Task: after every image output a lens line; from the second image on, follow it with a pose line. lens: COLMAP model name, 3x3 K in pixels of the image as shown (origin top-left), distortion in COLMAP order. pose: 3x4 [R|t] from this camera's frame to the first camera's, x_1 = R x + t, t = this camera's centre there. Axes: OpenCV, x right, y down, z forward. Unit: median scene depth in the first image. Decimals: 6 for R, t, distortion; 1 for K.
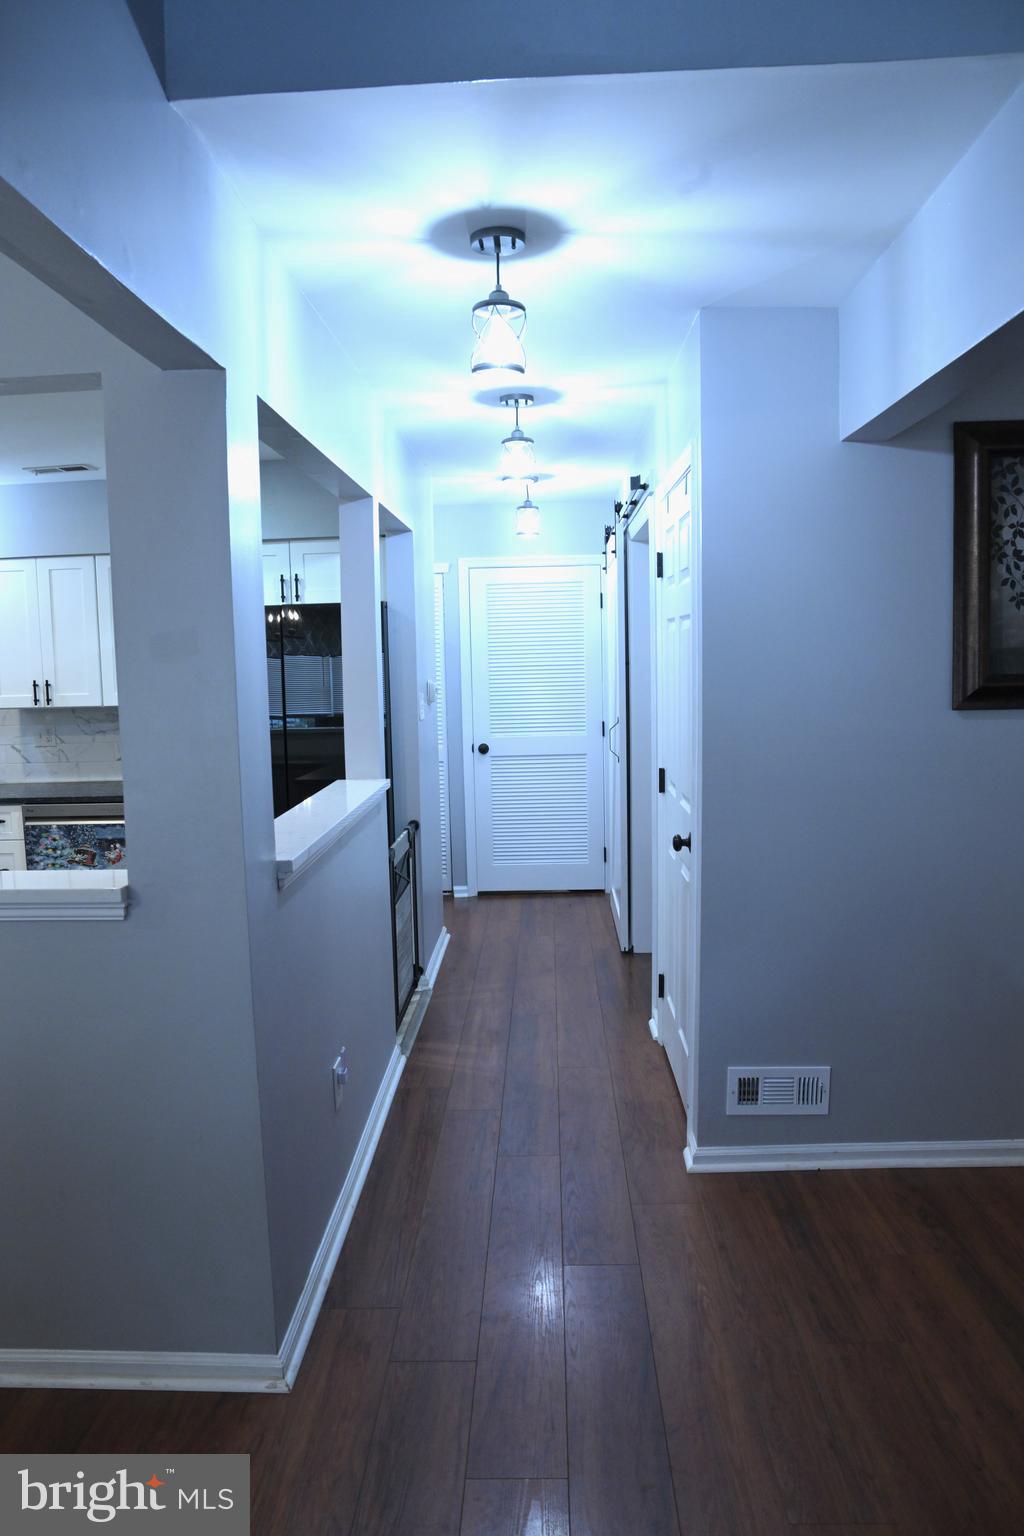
lens RADIAL K [[1051.8, 0, 506.2], [0, 1051.8, 773.8], [0, 0, 1]] dist [-0.104261, 0.070545]
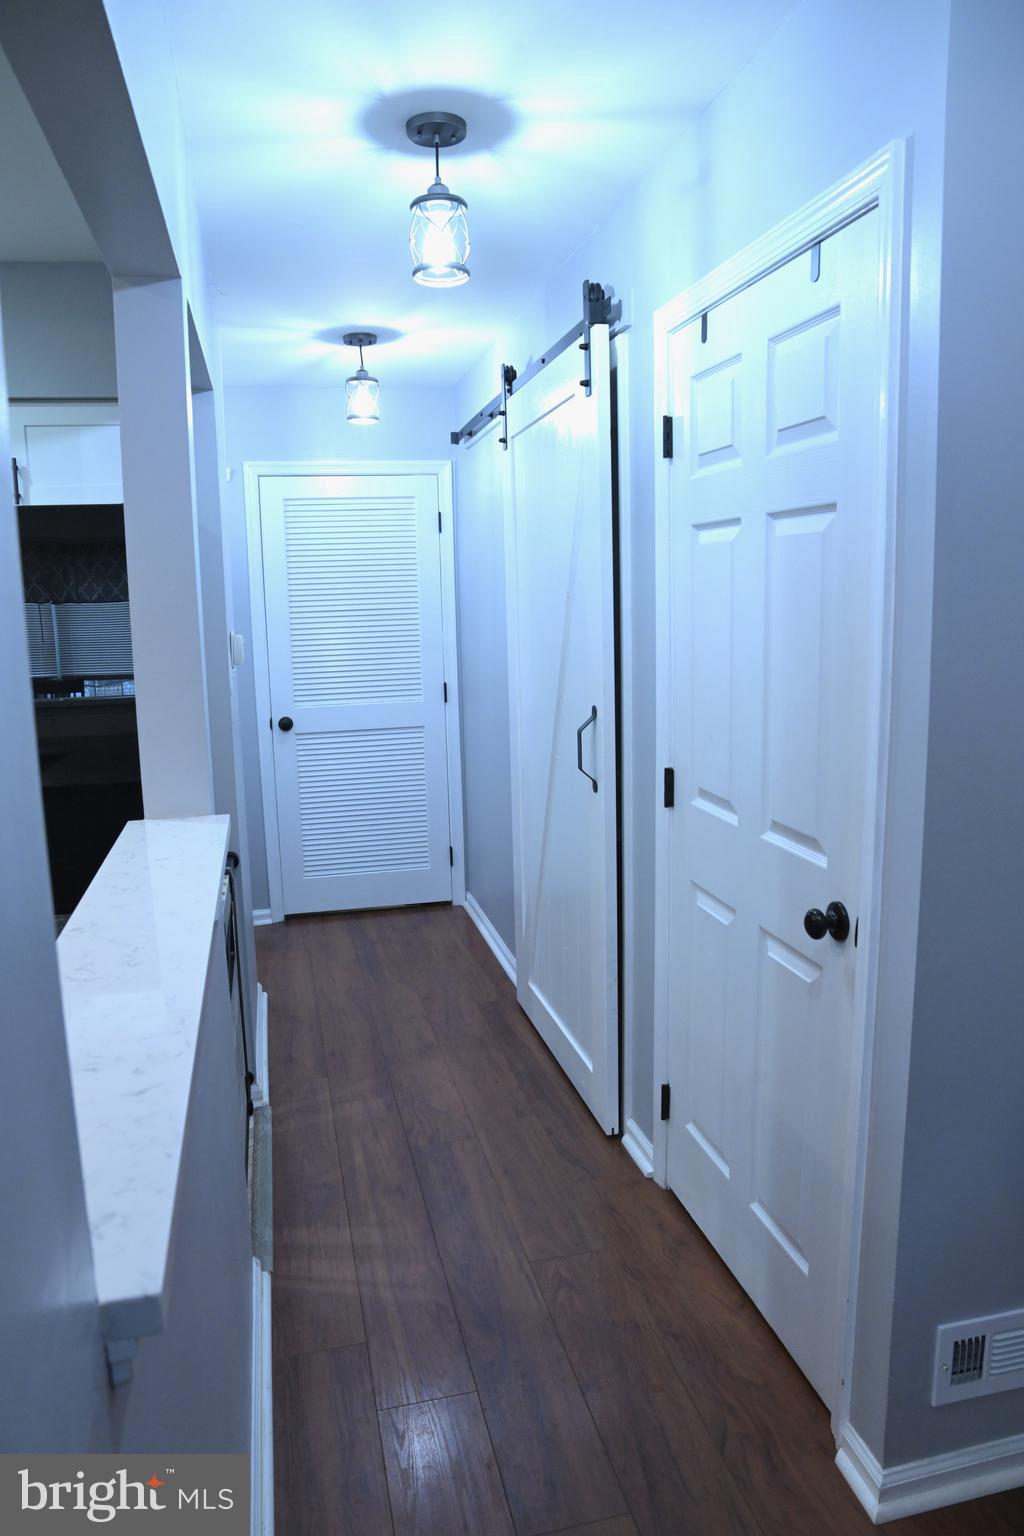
lens RADIAL K [[1051.8, 0, 507.7], [0, 1051.8, 770.6], [0, 0, 1]] dist [-0.104261, 0.070545]
pose [[0.965179, -0.044431, 0.257790, -0.090479], [0.032773, 0.998244, 0.049348, -0.032466], [-0.259530, -0.039181, 0.964940, 0.364789]]
